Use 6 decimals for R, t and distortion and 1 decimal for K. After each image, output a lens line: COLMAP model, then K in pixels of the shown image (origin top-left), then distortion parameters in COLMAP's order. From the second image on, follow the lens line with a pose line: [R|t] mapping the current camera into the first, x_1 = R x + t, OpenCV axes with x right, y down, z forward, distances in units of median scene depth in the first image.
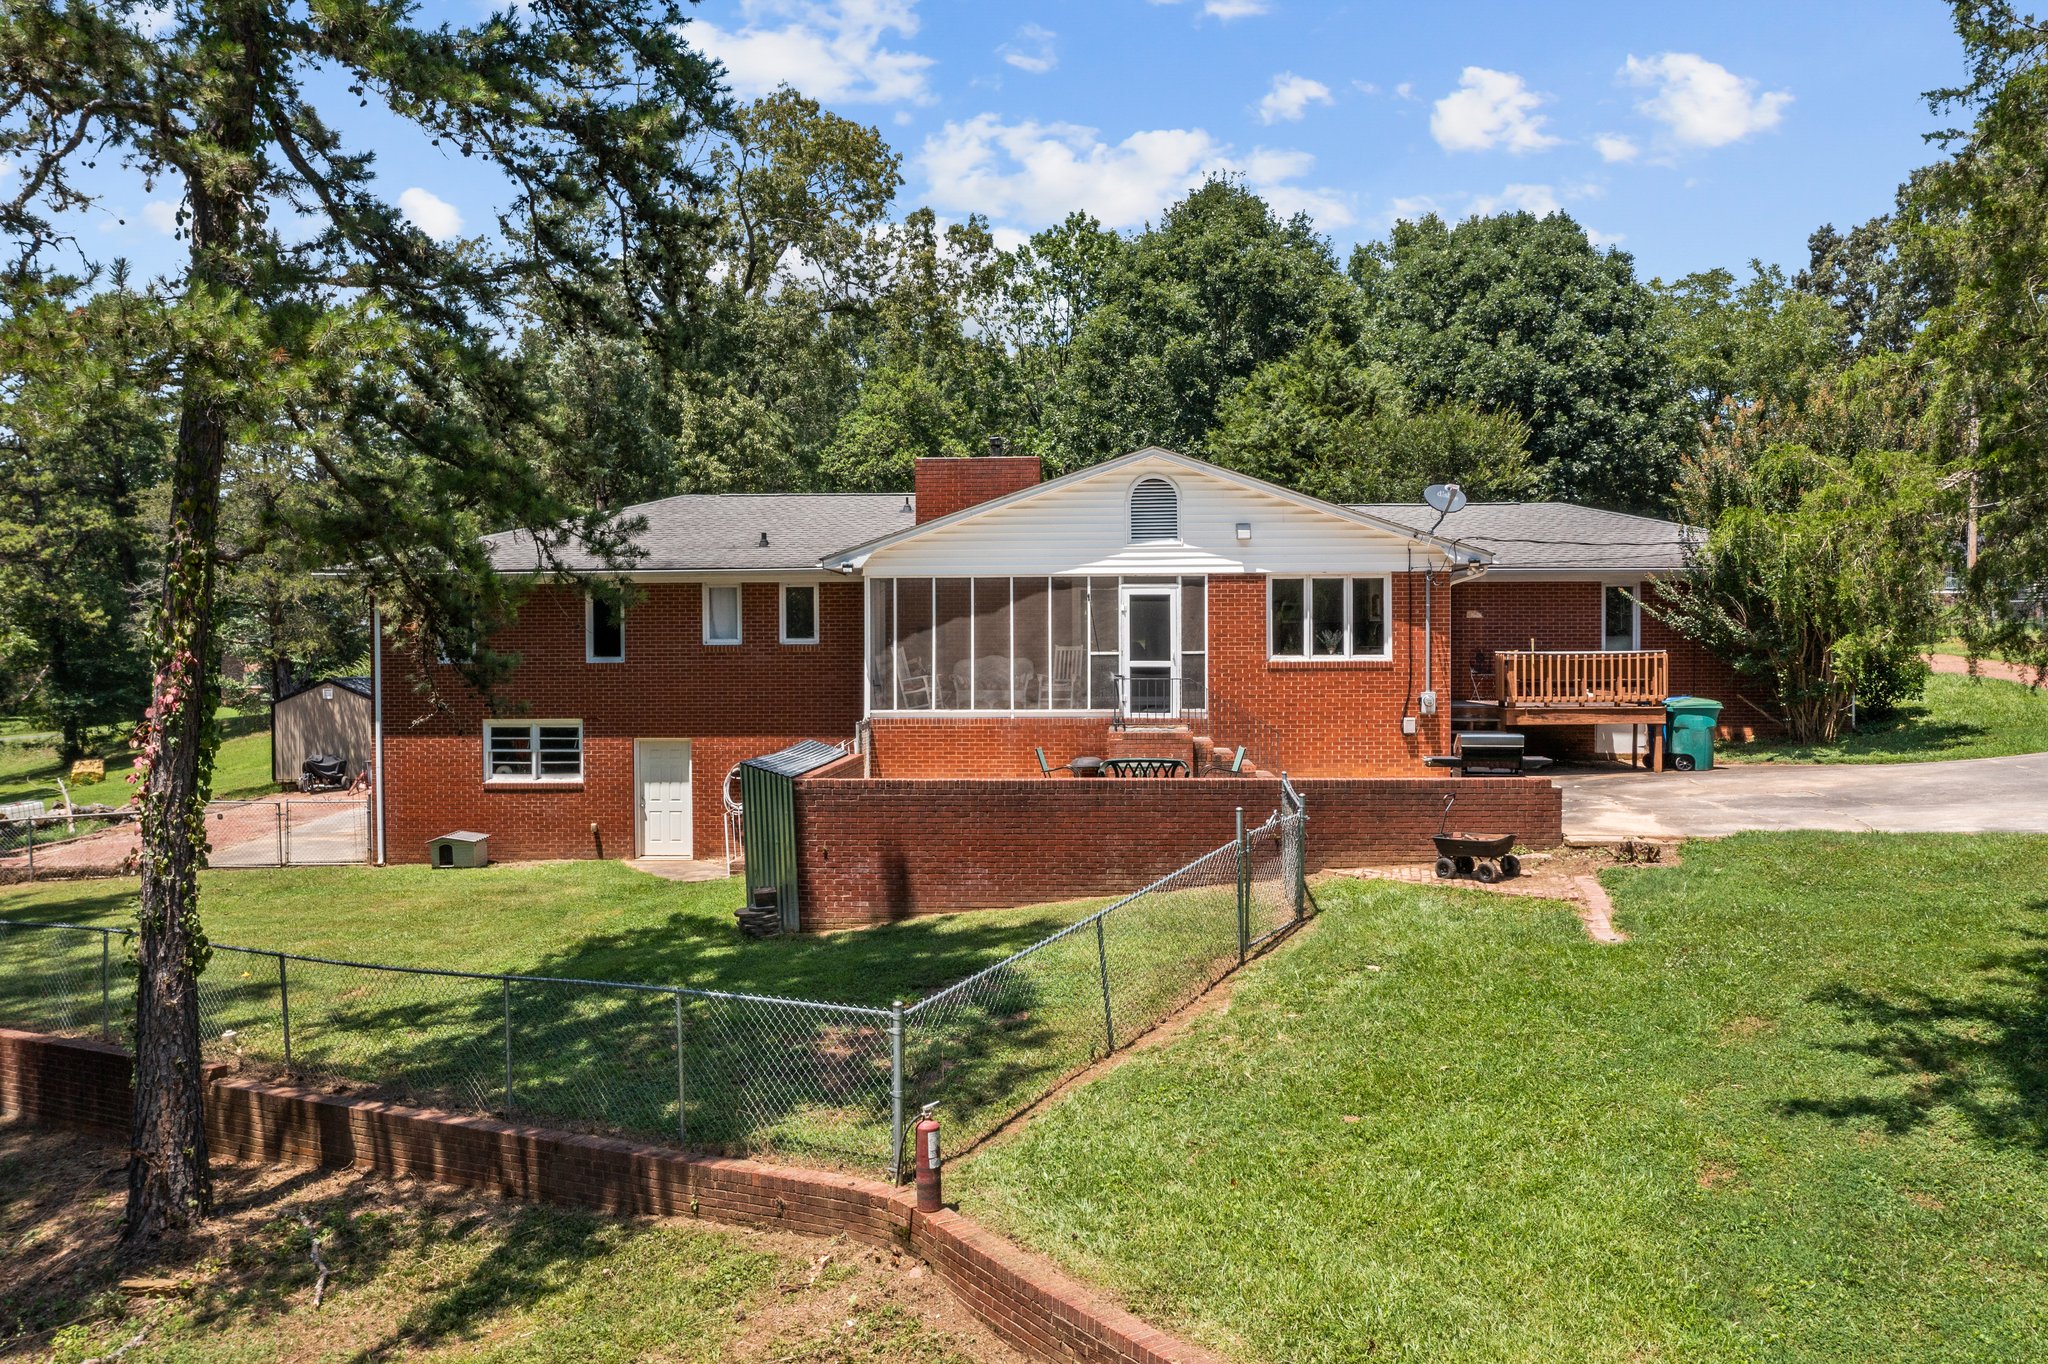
lens RADIAL K [[1637.9, 0, 1020.7], [0, 1637.9, 672.3], [0, 0, 1]] dist [-0.002606, 0.011116]
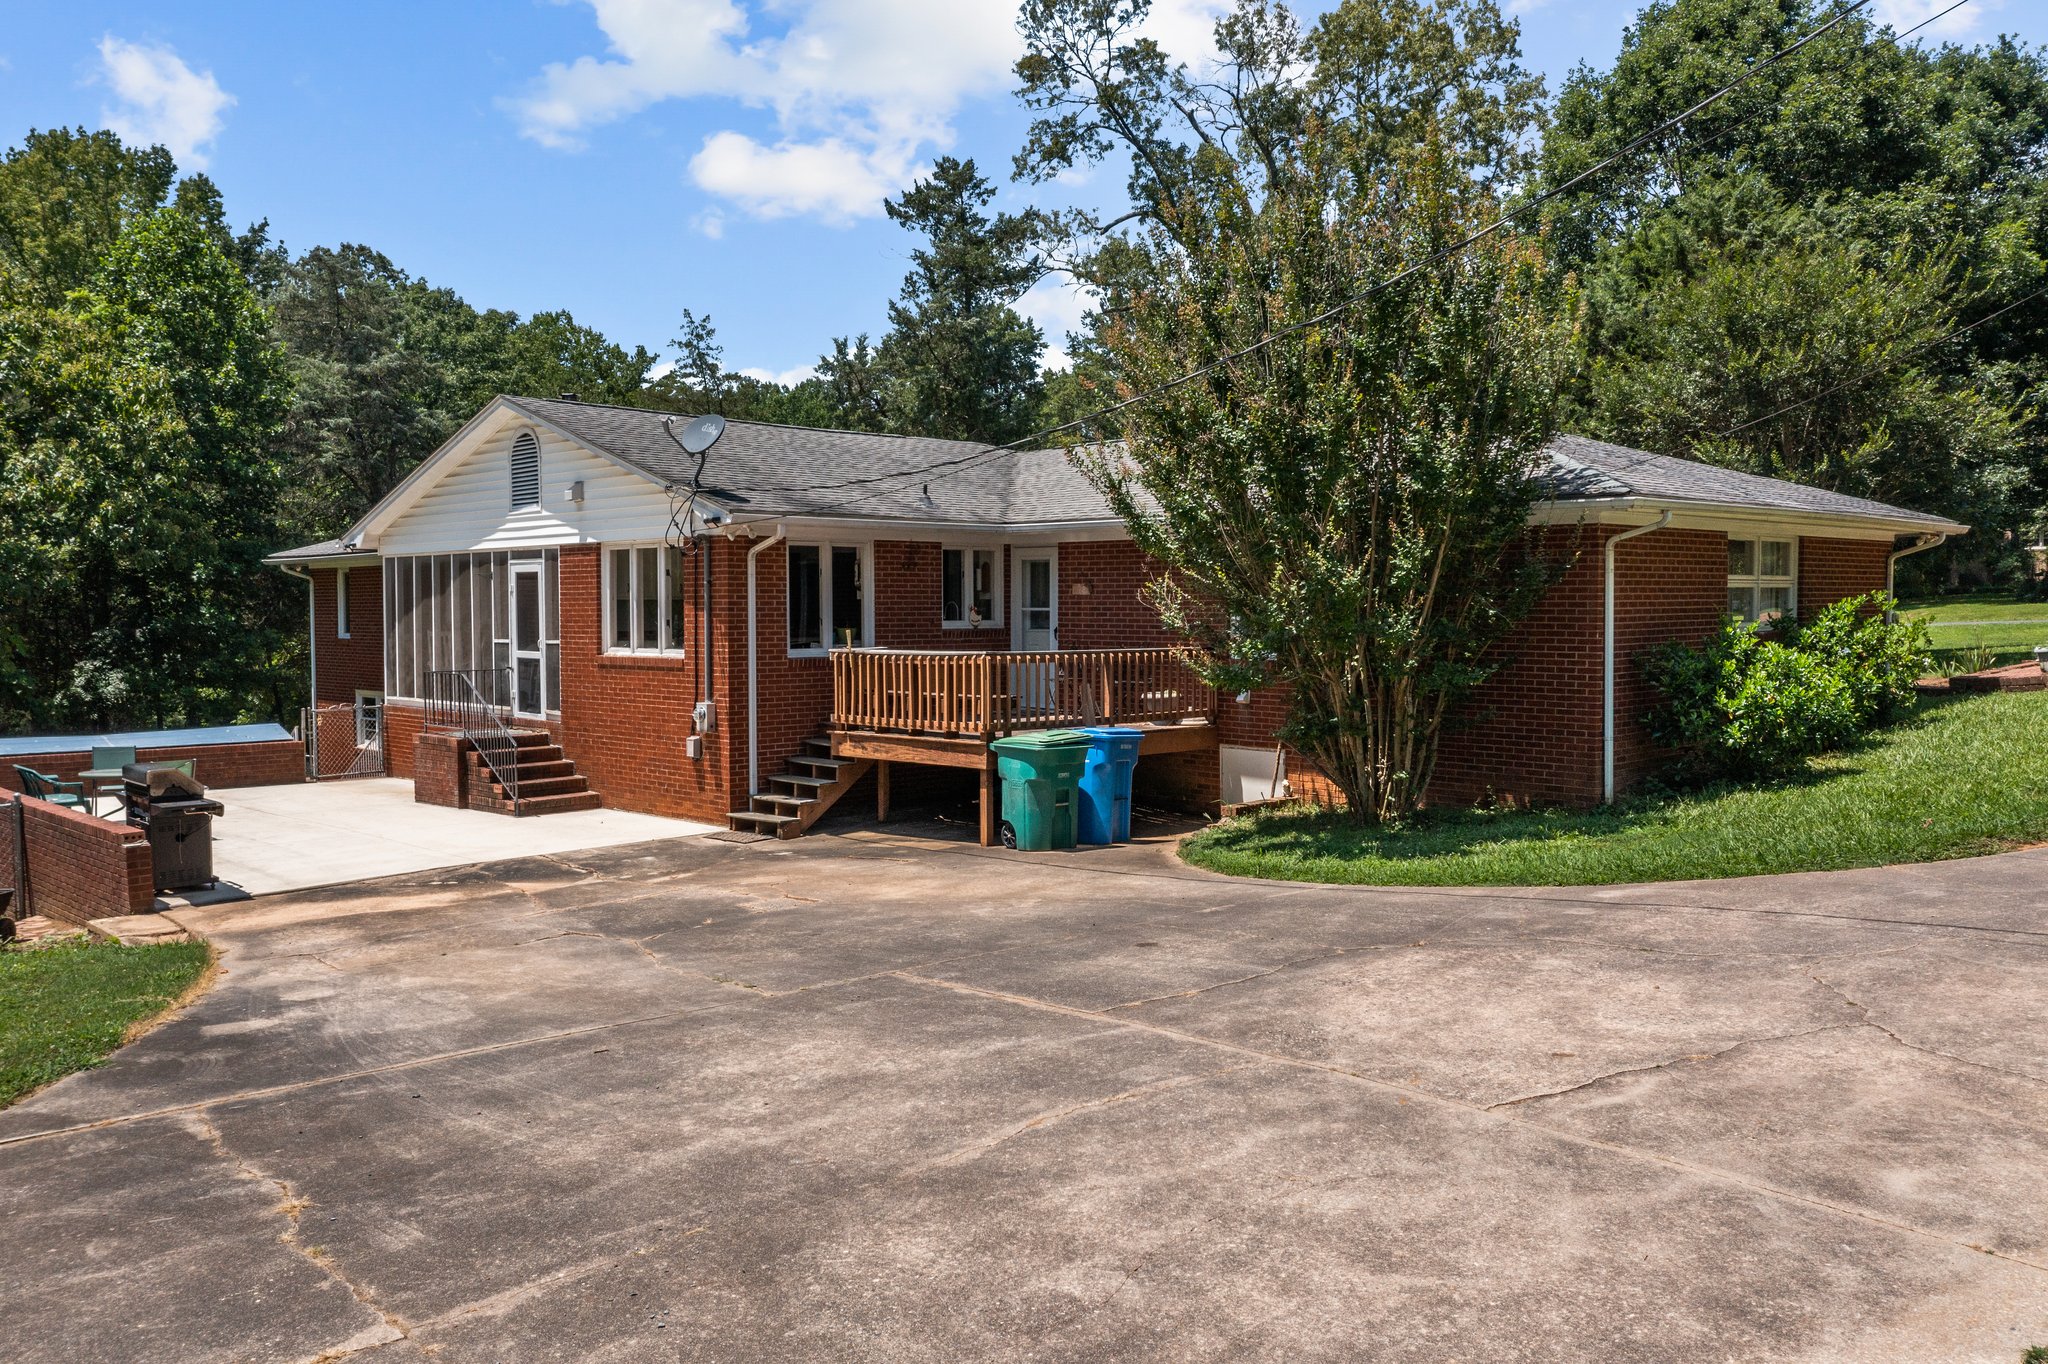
lens RADIAL K [[1637.9, 0, 1020.7], [0, 1637.9, 672.3], [0, 0, 1]] dist [-0.002606, 0.011116]
pose [[0.730779, 0.030875, -0.681916, 0.803333], [-0.012426, 0.999413, 0.031934, -0.024930], [0.682501, -0.014863, 0.730733, 0.536571]]
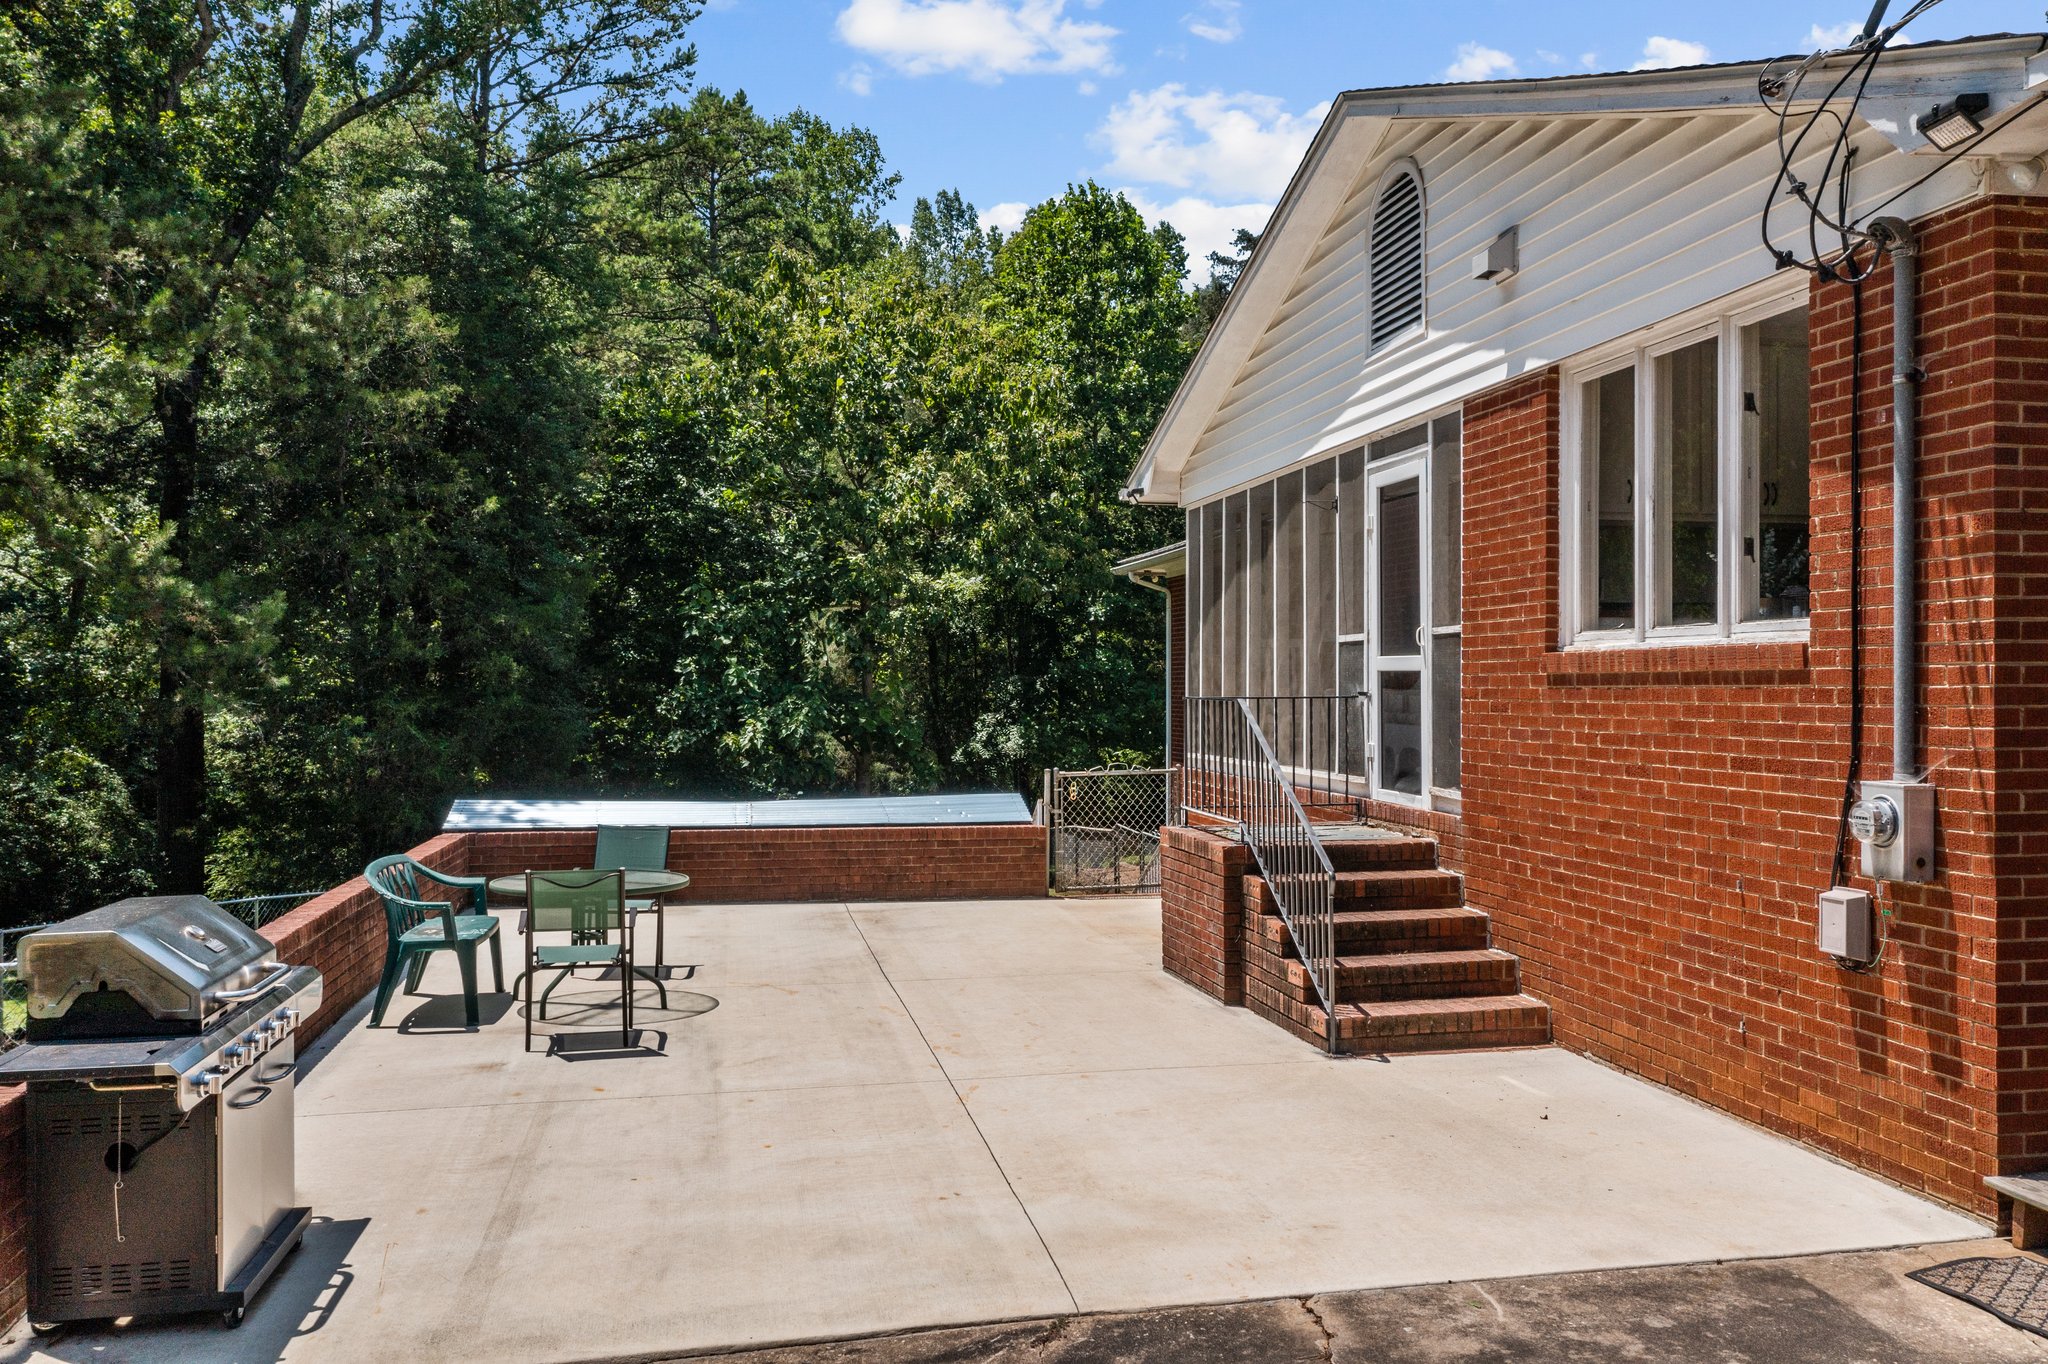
lens RADIAL K [[1637.9, 0, 1020.7], [0, 1637.9, 672.3], [0, 0, 1]] dist [-0.002606, 0.011116]
pose [[0.229044, -0.002464, -0.973413, 0.412013], [-0.018236, 0.999810, -0.006822, 0.001221], [0.973245, 0.019313, 0.228956, 0.794938]]
